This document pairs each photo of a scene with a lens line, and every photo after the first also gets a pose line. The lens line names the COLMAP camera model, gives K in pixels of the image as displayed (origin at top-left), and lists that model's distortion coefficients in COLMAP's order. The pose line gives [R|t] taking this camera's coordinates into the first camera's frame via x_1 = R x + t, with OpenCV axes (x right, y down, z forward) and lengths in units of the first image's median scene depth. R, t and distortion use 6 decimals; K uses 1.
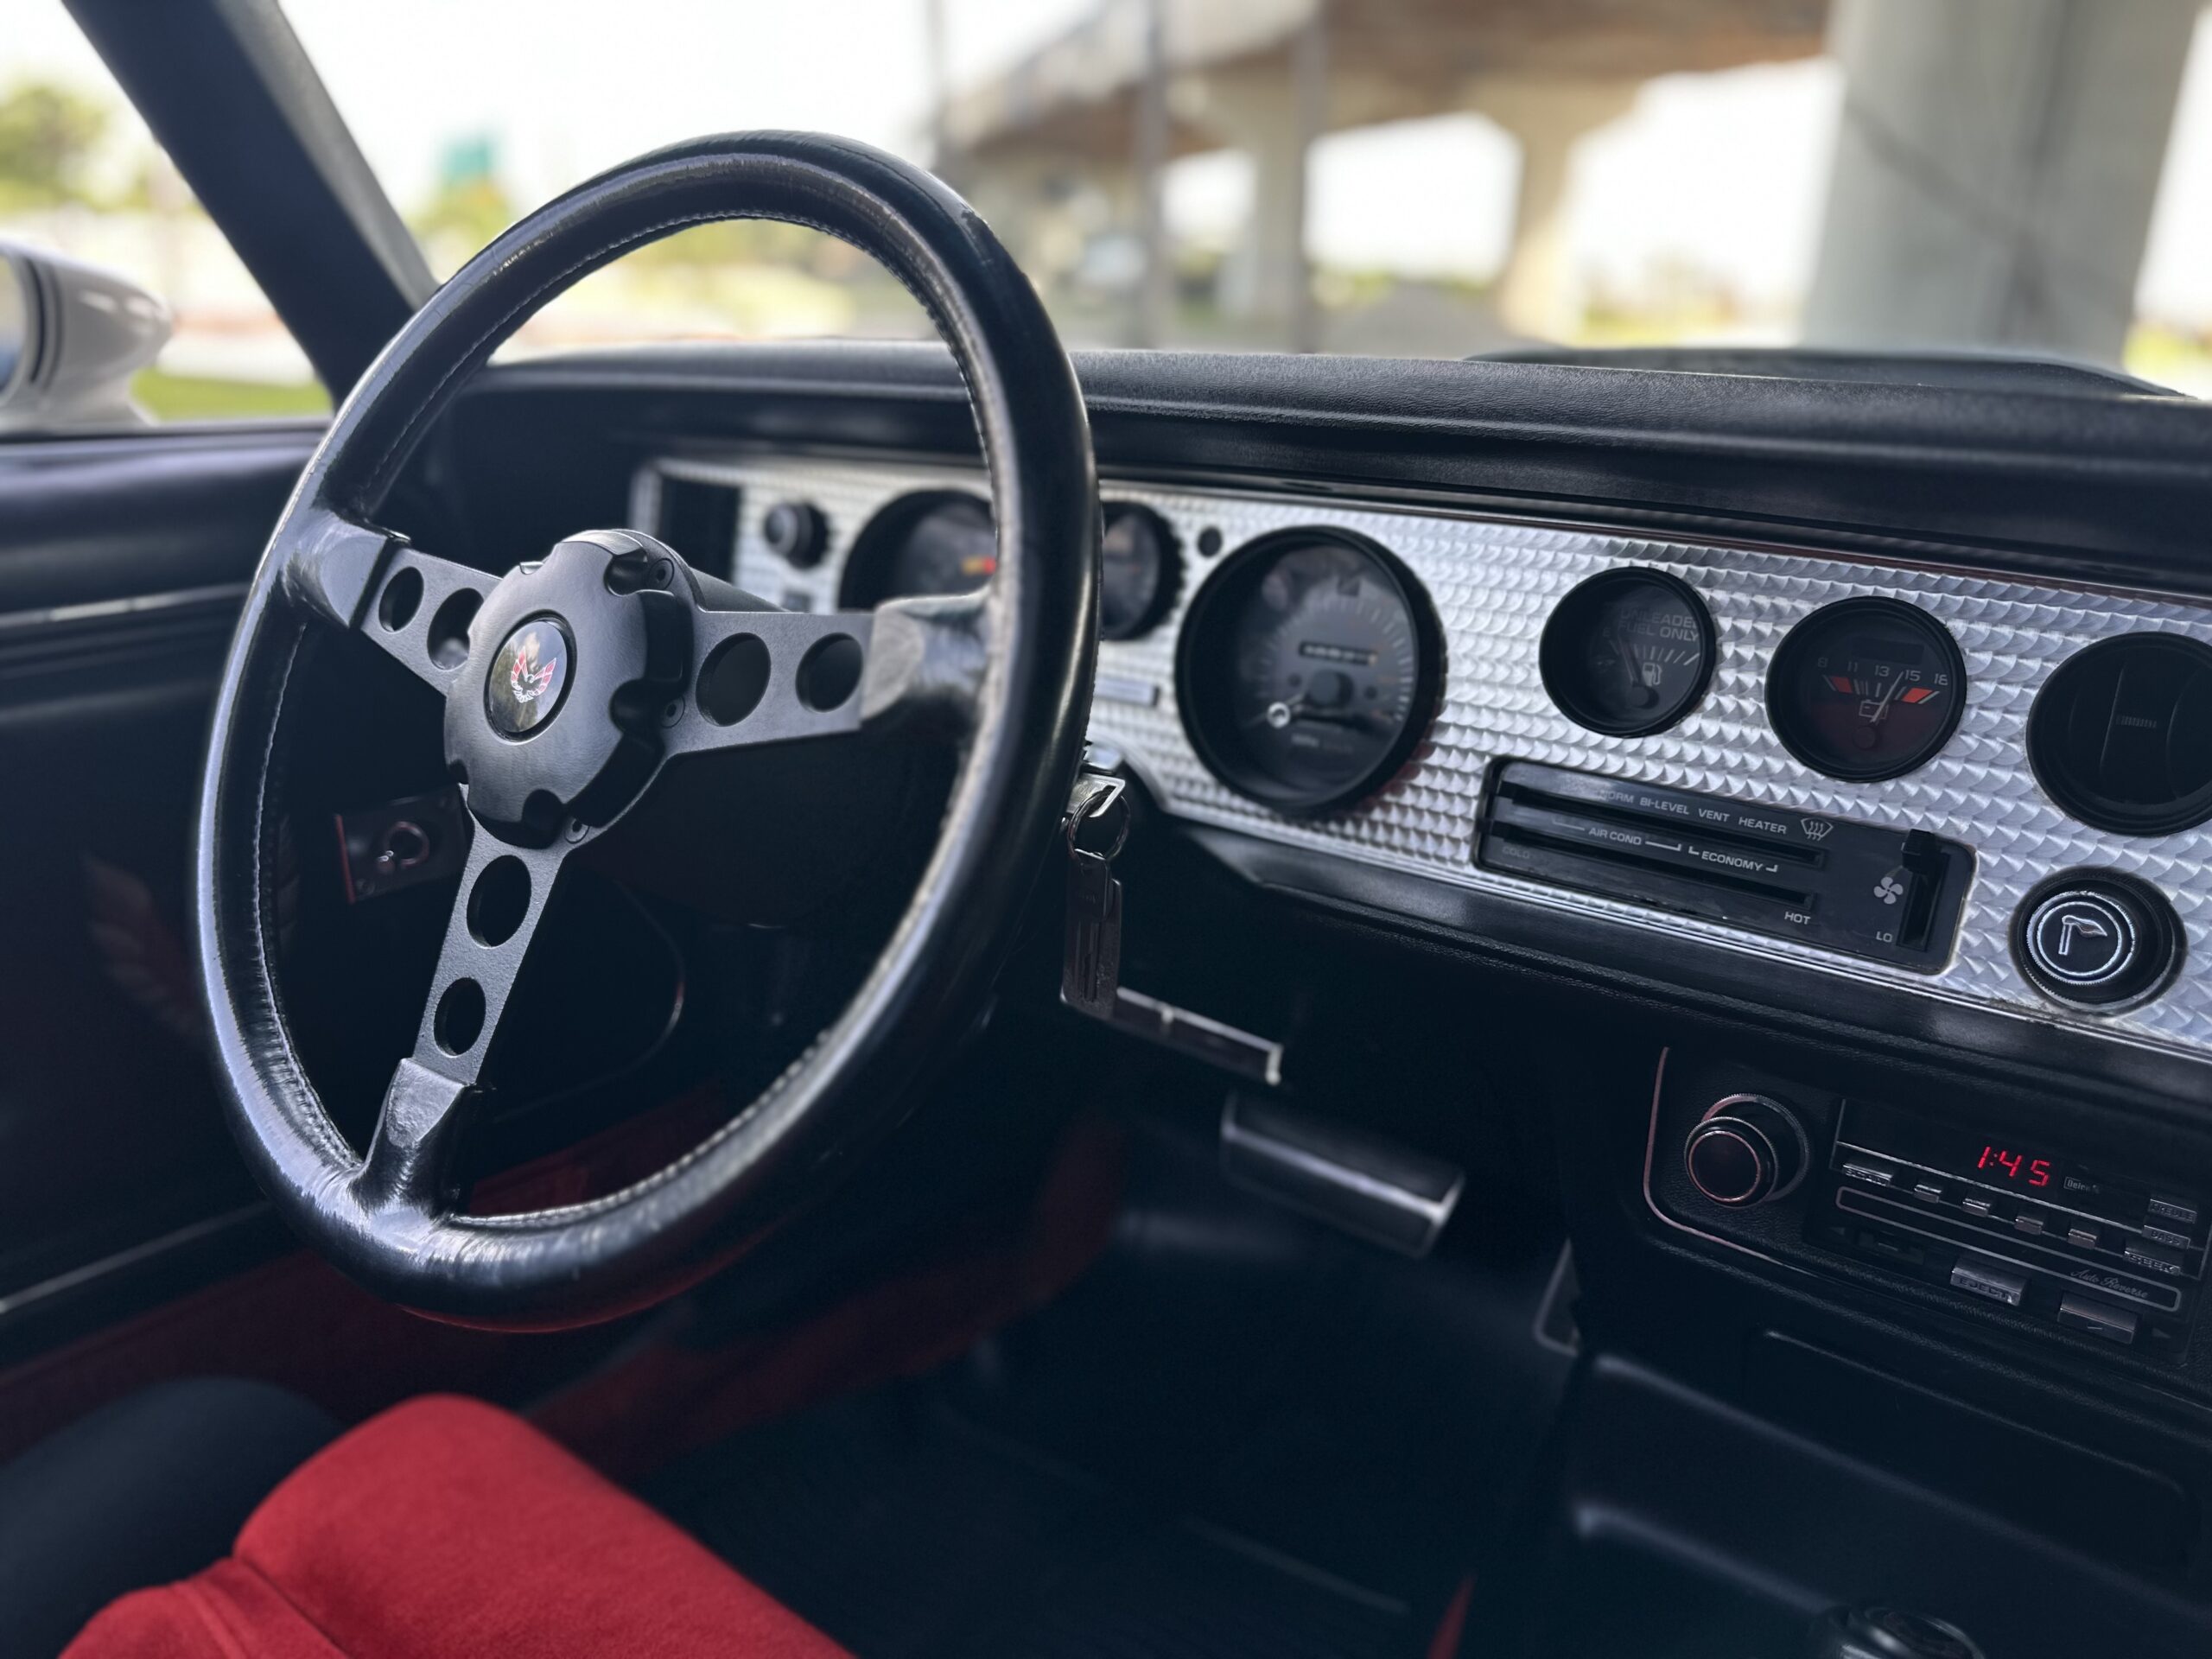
lens RADIAL K [[1563.3, 0, 1082.2], [0, 1563.3, 828.6], [0, 0, 1]] dist [0.060215, -0.064641]
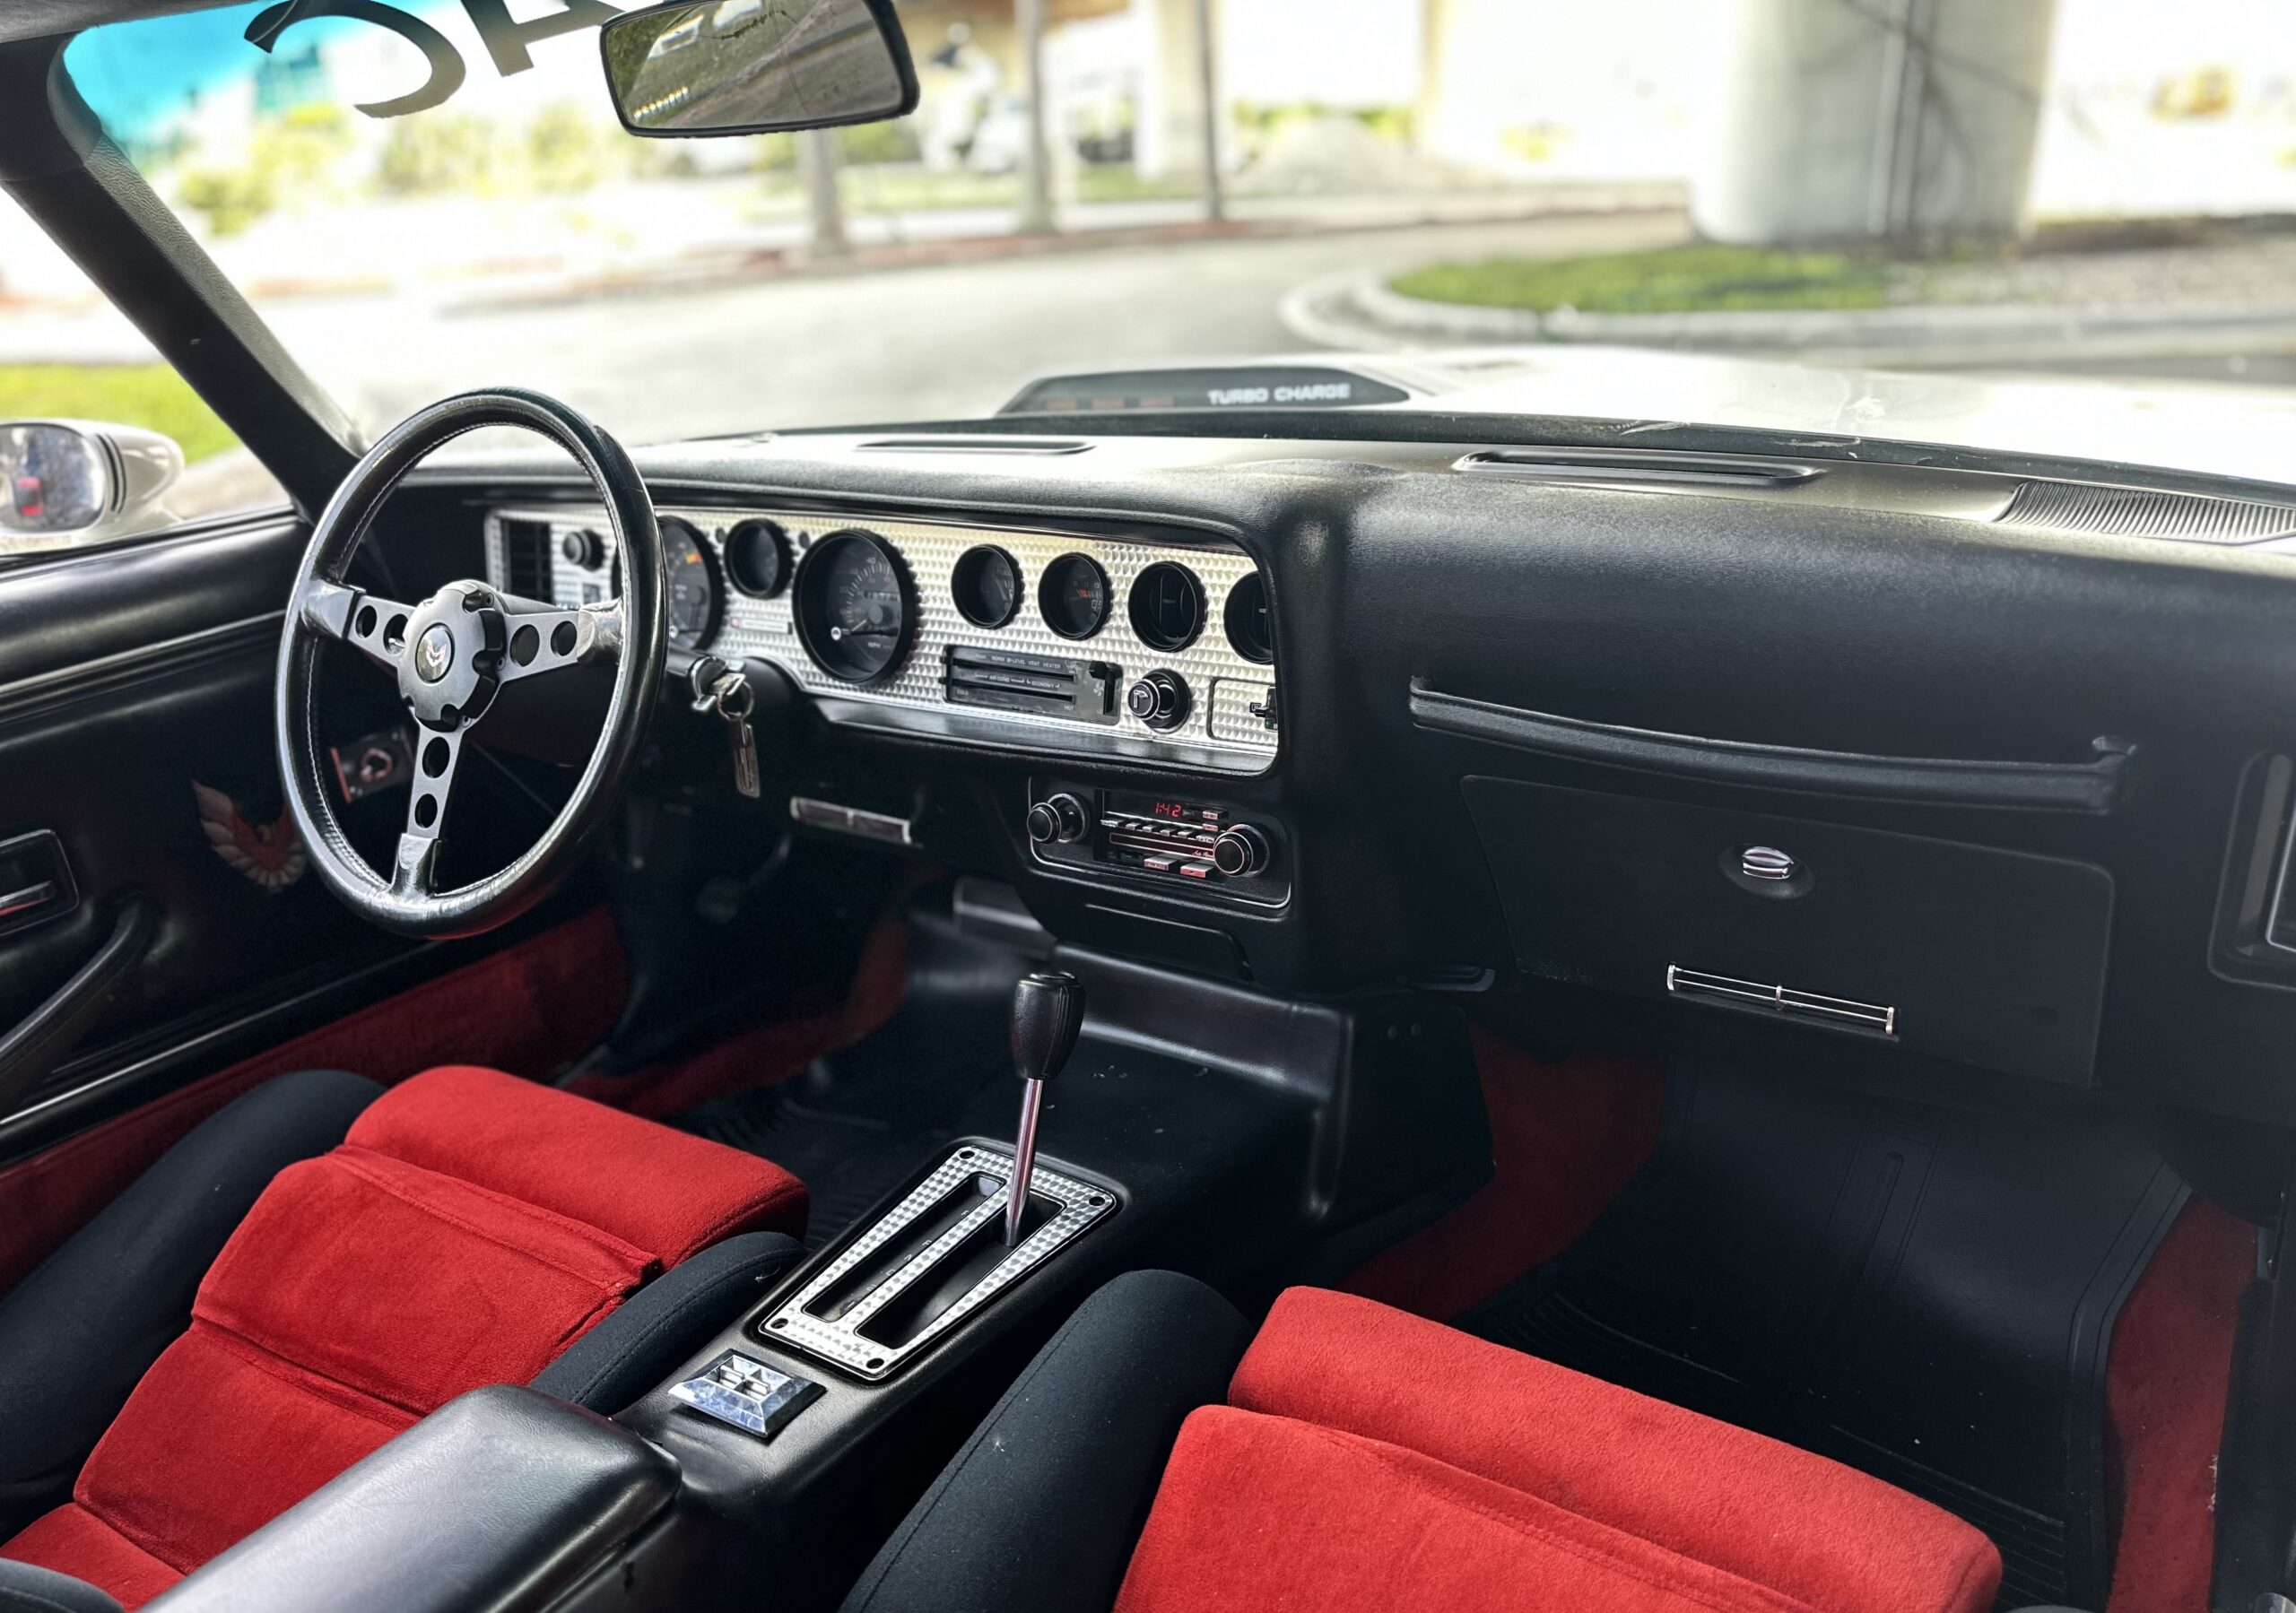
lens RADIAL K [[1668.5, 0, 1143.8], [0, 1668.5, 878.9], [0, 0, 1]] dist [0.047033, -0.002128]
pose [[0.993280, -0.110863, 0.033236, 0.464094], [0.107829, 0.990760, 0.082266, 0.114721], [-0.042049, -0.078129, 0.996056, -1.259095]]
